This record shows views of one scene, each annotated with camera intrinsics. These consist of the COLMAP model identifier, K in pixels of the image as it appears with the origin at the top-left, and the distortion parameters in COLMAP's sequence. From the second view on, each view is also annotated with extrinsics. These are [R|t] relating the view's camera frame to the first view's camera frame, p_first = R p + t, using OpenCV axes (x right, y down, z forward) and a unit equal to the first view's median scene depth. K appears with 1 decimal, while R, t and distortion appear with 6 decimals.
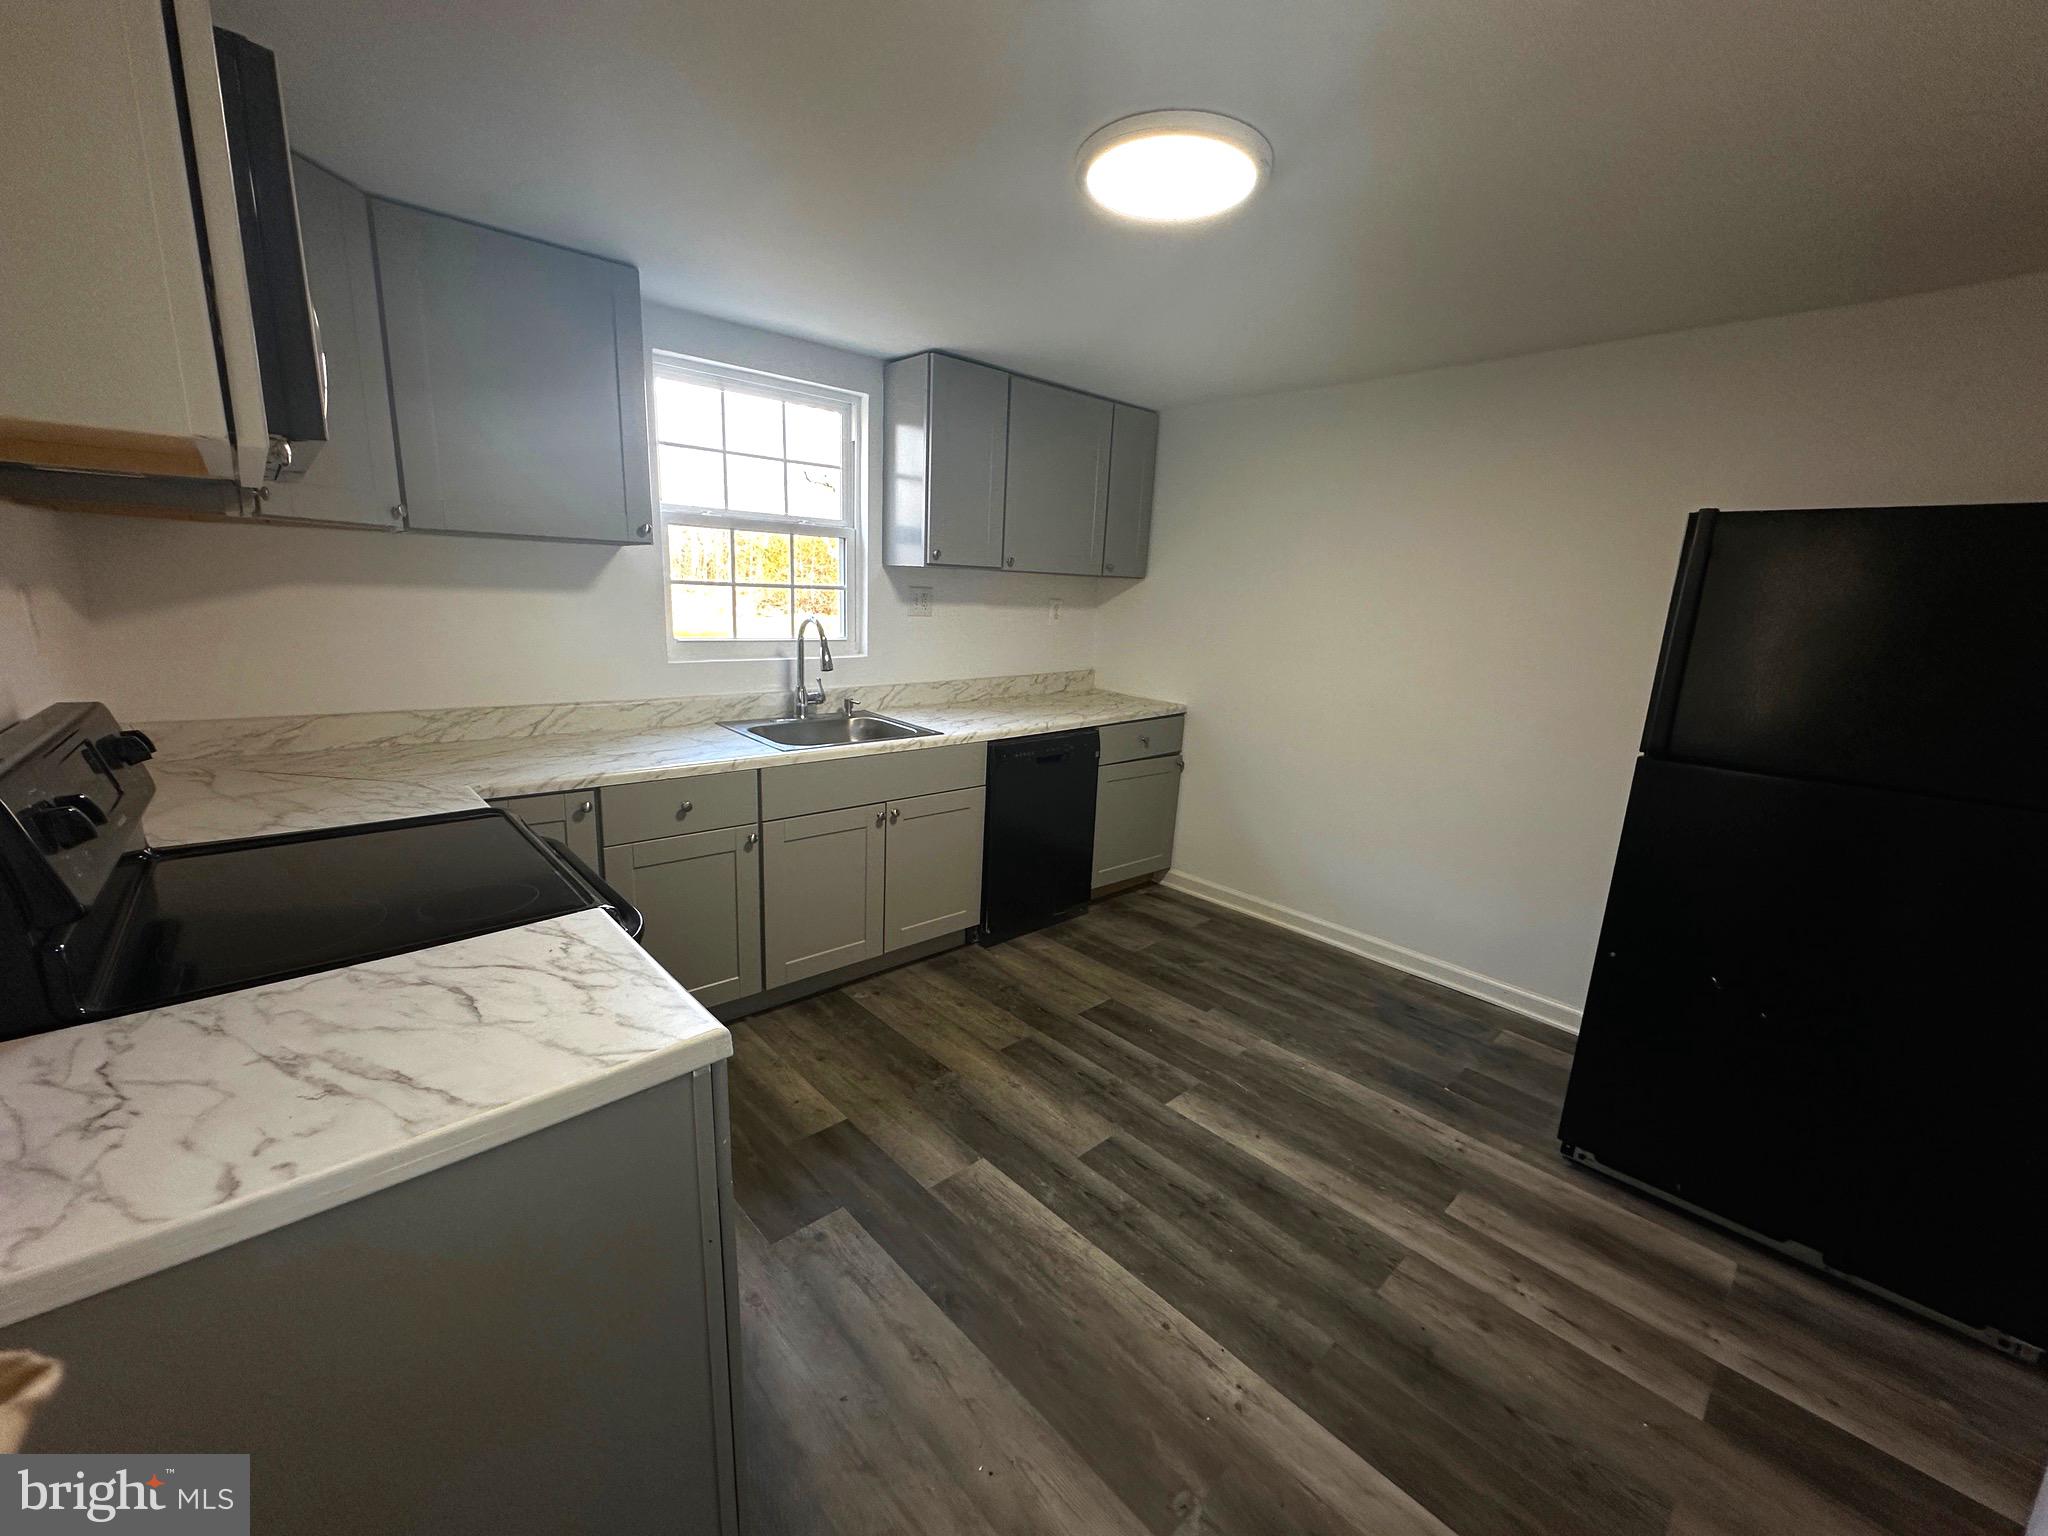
lens RADIAL K [[818.3, 0, 1028.4], [0, 818.3, 771.1], [0, 0, 1]] dist [-0.001718, 0.000340]
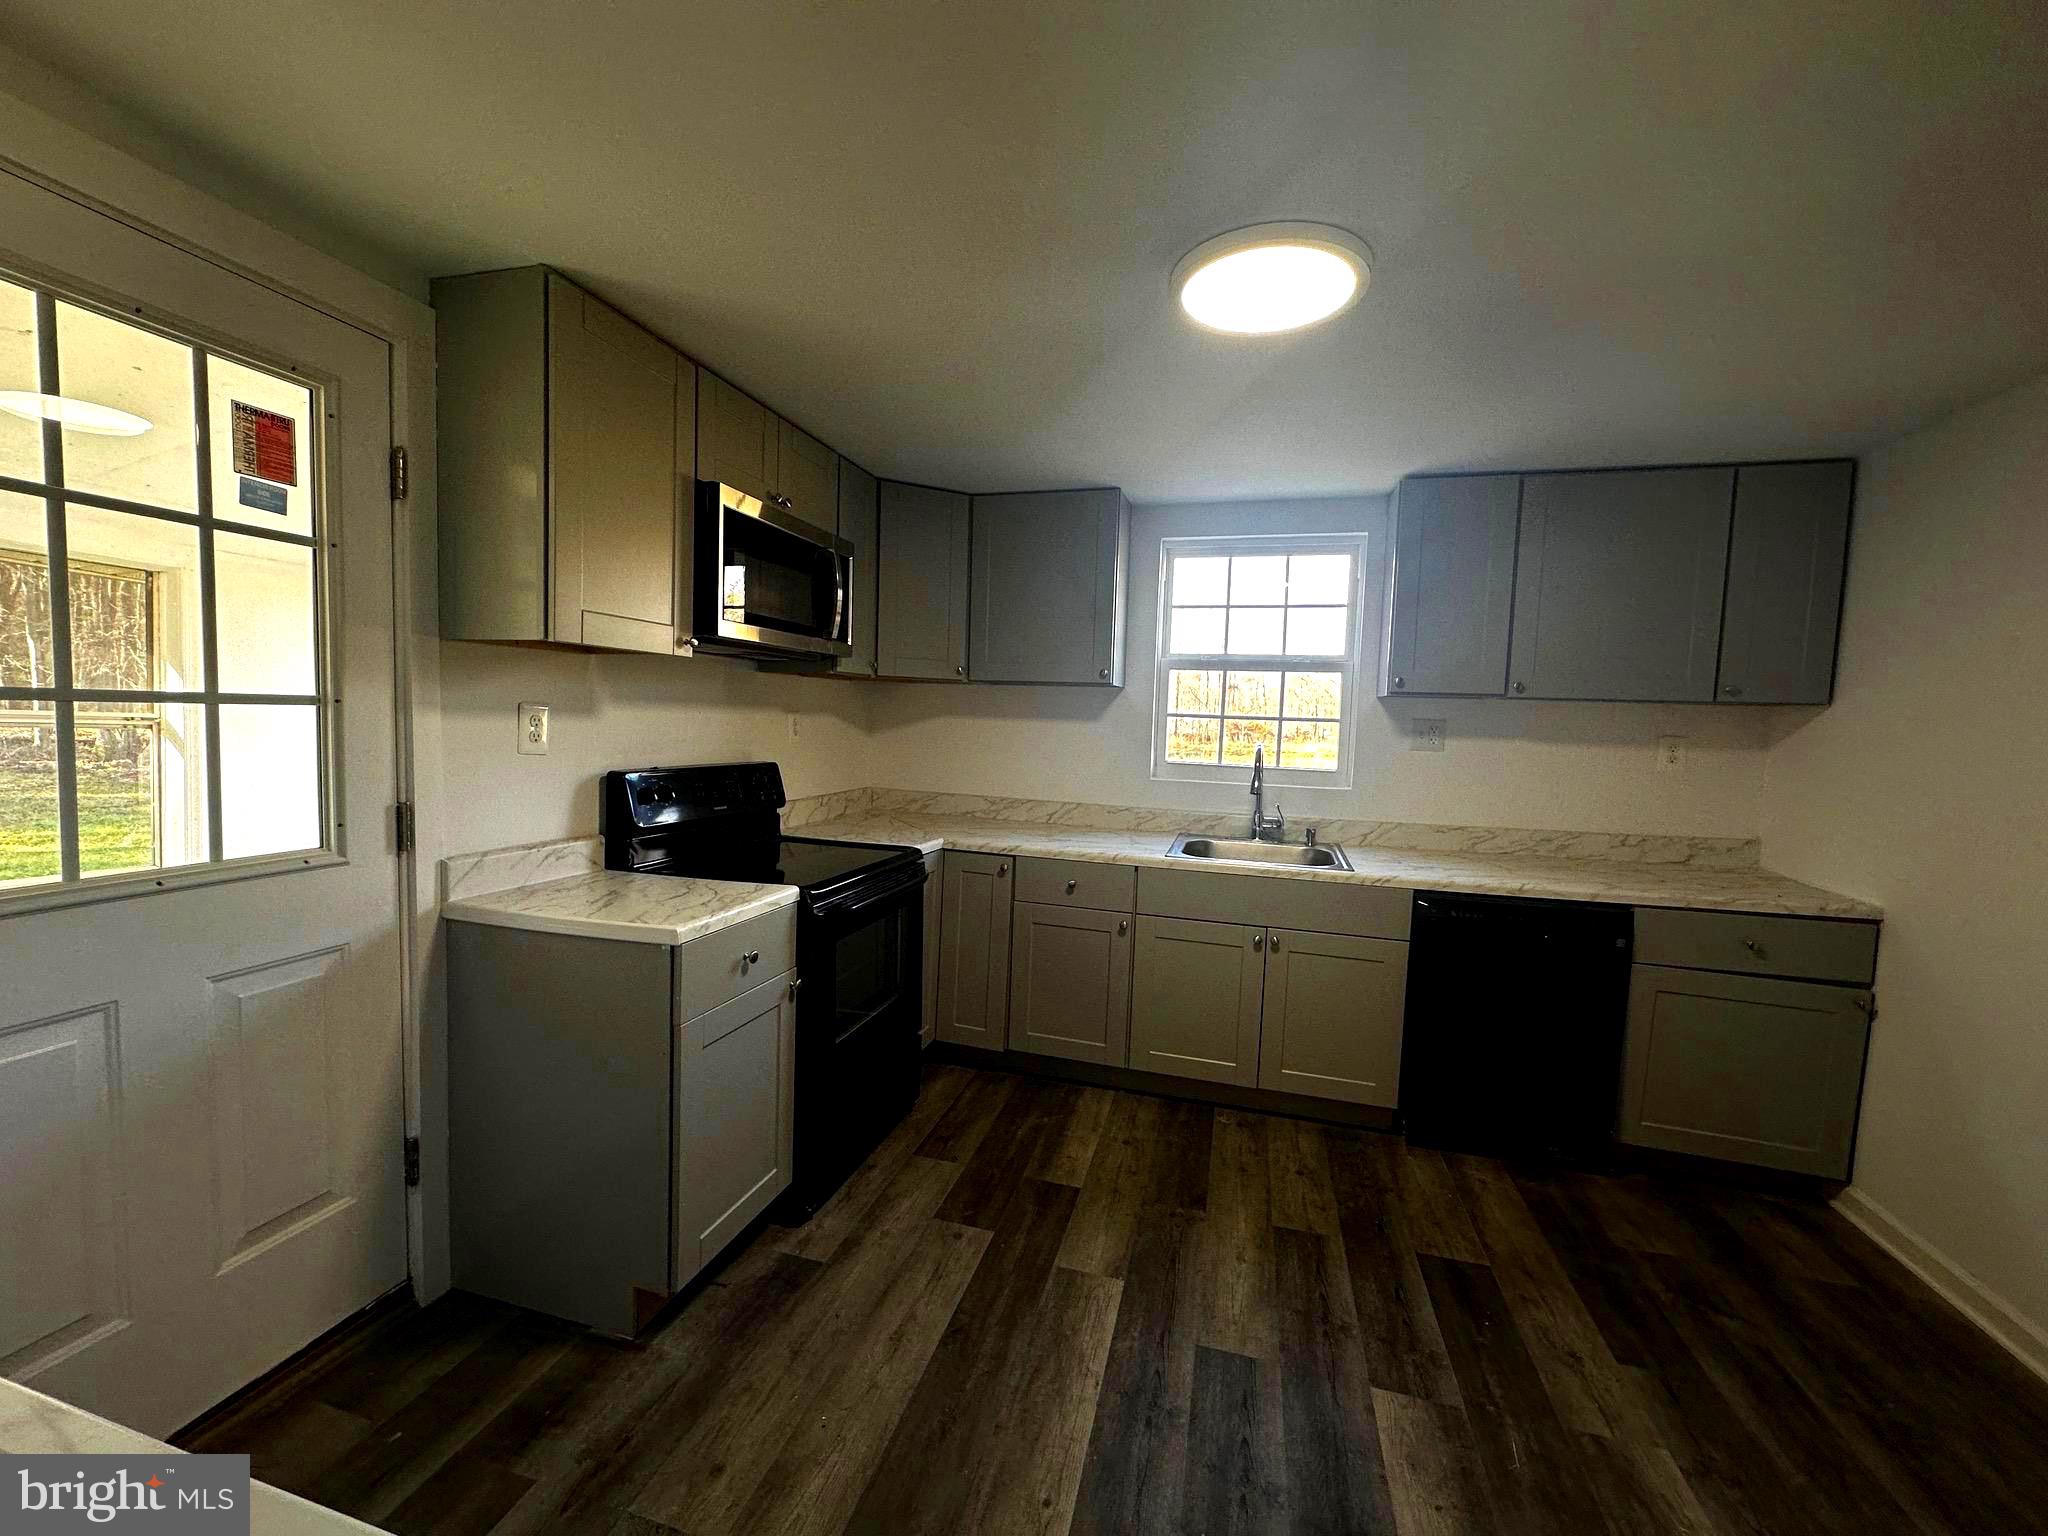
lens RADIAL K [[818.3, 0, 1020.3], [0, 818.3, 771.2], [0, 0, 1]] dist [-0.001718, 0.000340]
pose [[0.523344, 0.036164, -0.851354, 0.532174], [-0.197938, 0.976930, -0.080179, -0.008141], [0.828814, 0.210476, 0.518428, 0.216280]]
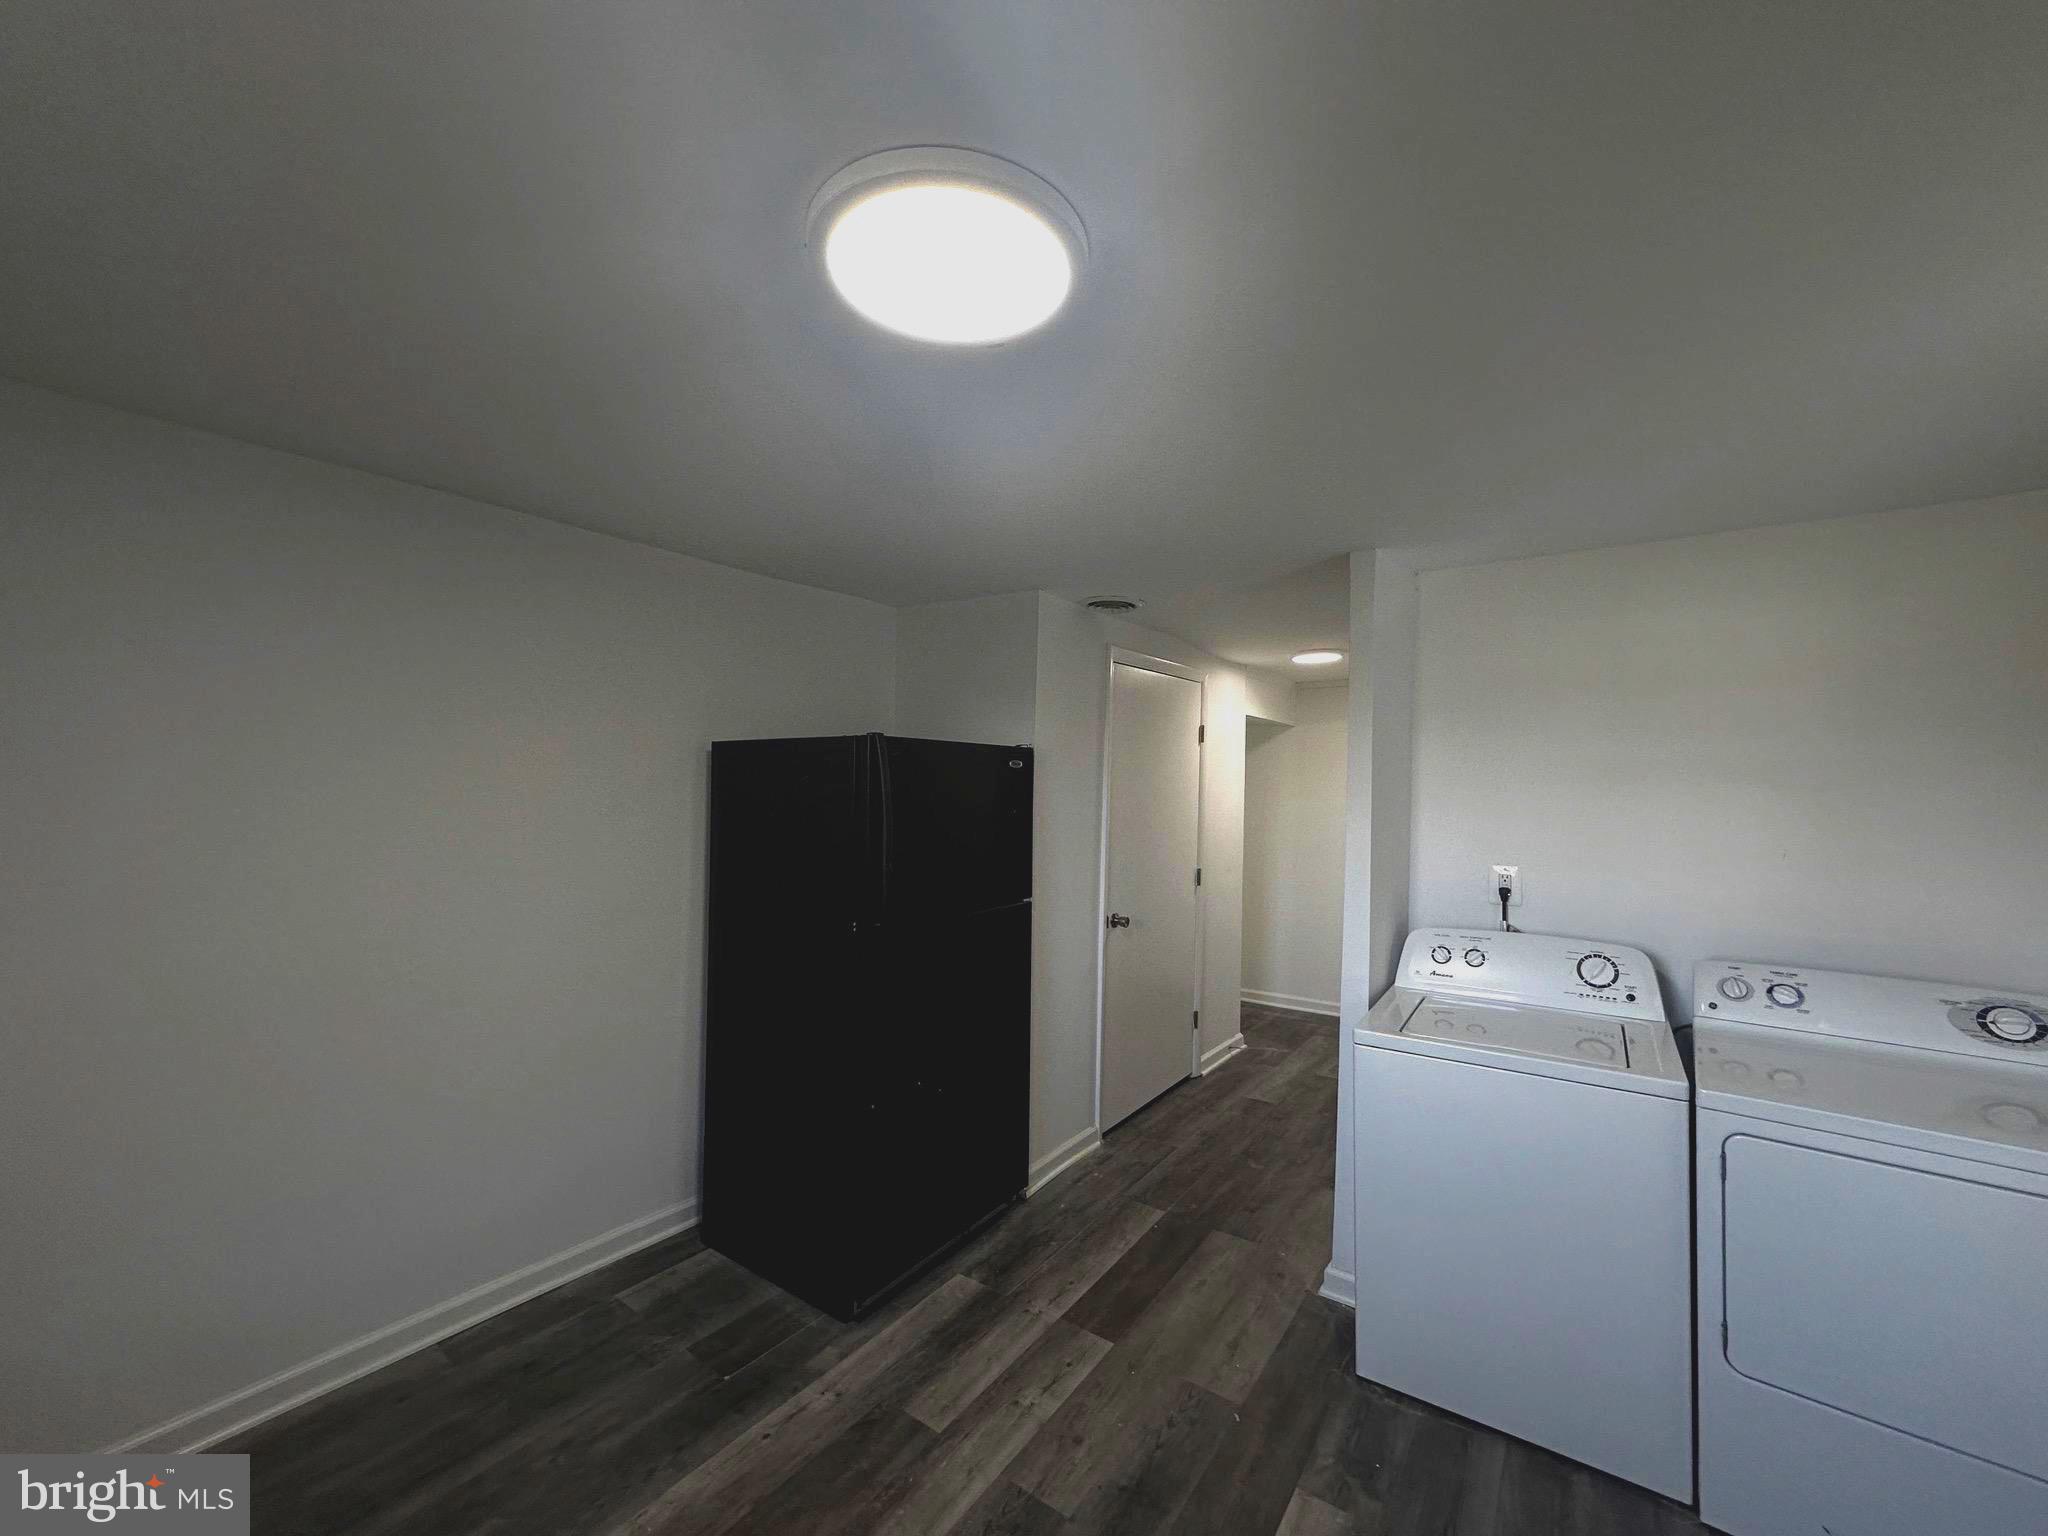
lens RADIAL K [[818.3, 0, 1023.5], [0, 818.3, 770.0], [0, 0, 1]] dist [-0.001718, 0.000340]
pose [[-0.208382, -0.025615, 0.977712, -0.315863], [0.179142, 0.981746, 0.063901, -0.195915], [-0.961502, 0.188465, -0.199989, 0.707944]]
